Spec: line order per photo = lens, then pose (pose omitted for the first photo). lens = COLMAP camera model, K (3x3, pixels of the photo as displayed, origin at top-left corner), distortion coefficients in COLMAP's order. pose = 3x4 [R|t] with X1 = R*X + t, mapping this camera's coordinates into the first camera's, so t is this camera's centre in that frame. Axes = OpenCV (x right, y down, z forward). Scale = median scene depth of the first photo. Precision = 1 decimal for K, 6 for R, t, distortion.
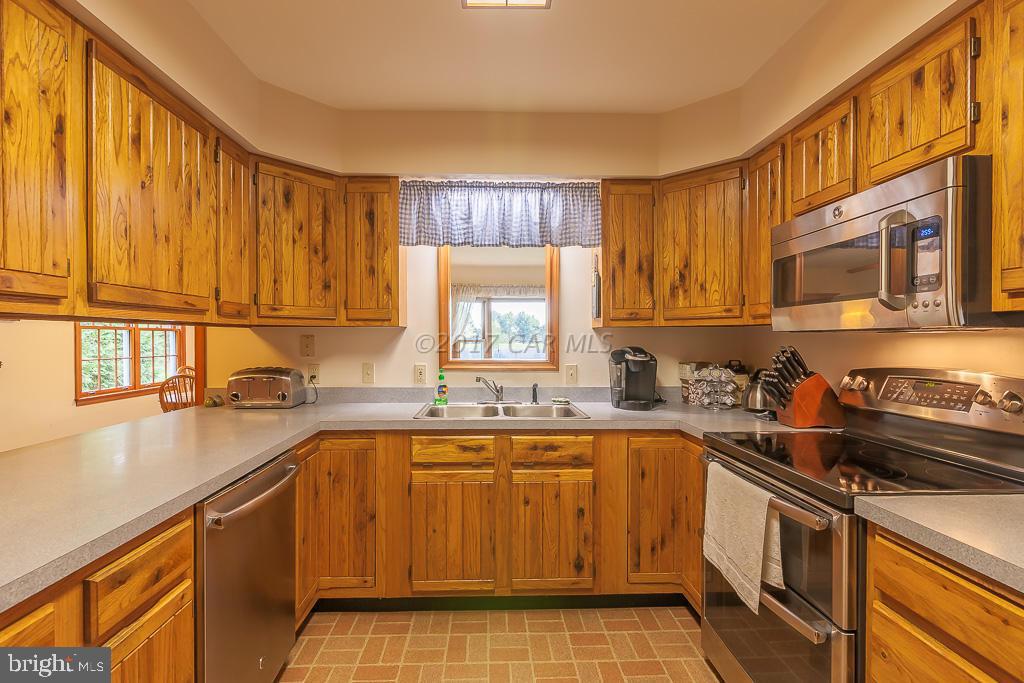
lens RADIAL K [[465.4, 0, 508.9], [0, 465.4, 342.1], [0, 0, 1]] dist [-0.003669, 0.001424]
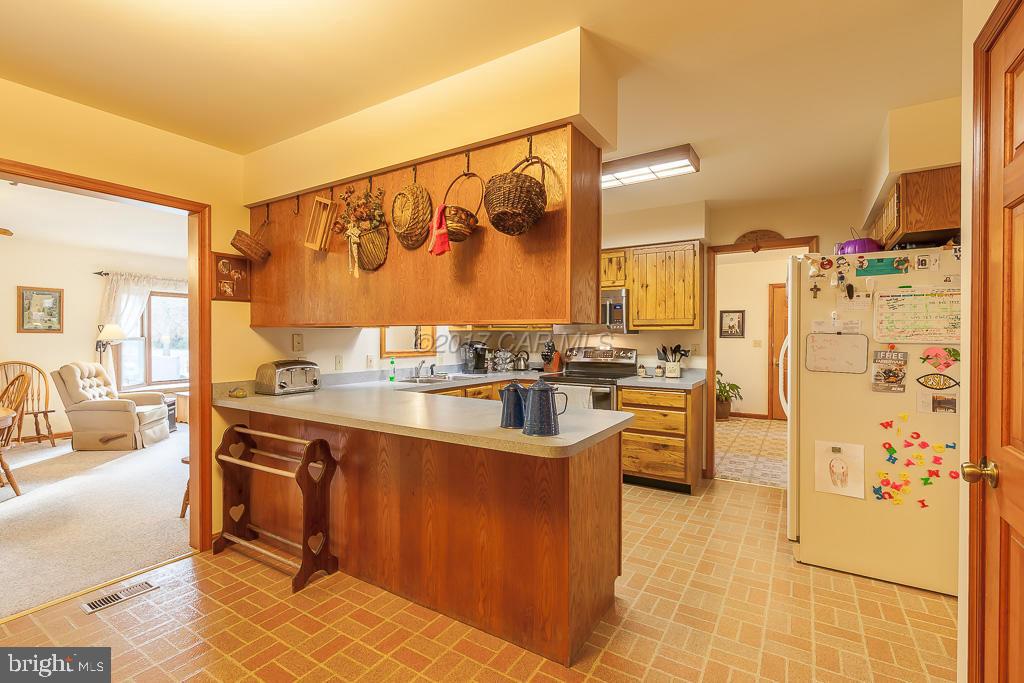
lens RADIAL K [[465.4, 0, 507.6], [0, 465.4, 345.3], [0, 0, 1]] dist [-0.003669, 0.001424]
pose [[0.597744, -0.019224, 0.801456, -0.666091], [0.005432, 0.999787, 0.019931, -0.005476], [-0.801668, -0.007560, 0.597721, -0.126407]]
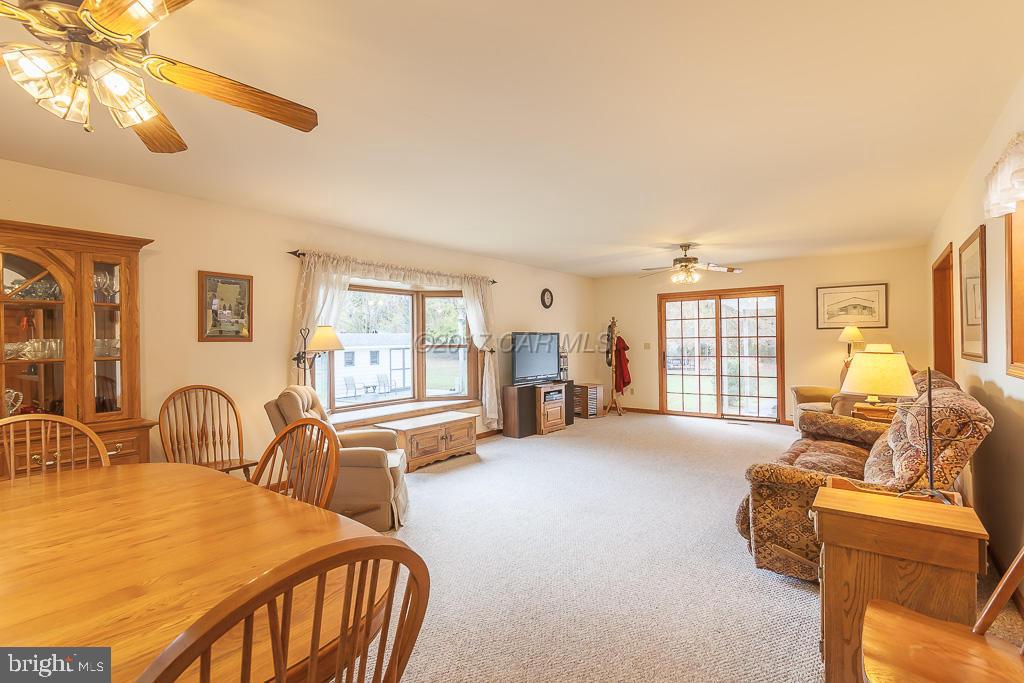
lens RADIAL K [[465.4, 0, 499.7], [0, 465.4, 342.0], [0, 0, 1]] dist [-0.003669, 0.001424]
pose [[0.644180, -0.010803, 0.764798, -0.735994], [0.021811, 0.999753, -0.004250, -0.006014], [-0.764563, 0.019419, 0.644257, 0.771375]]
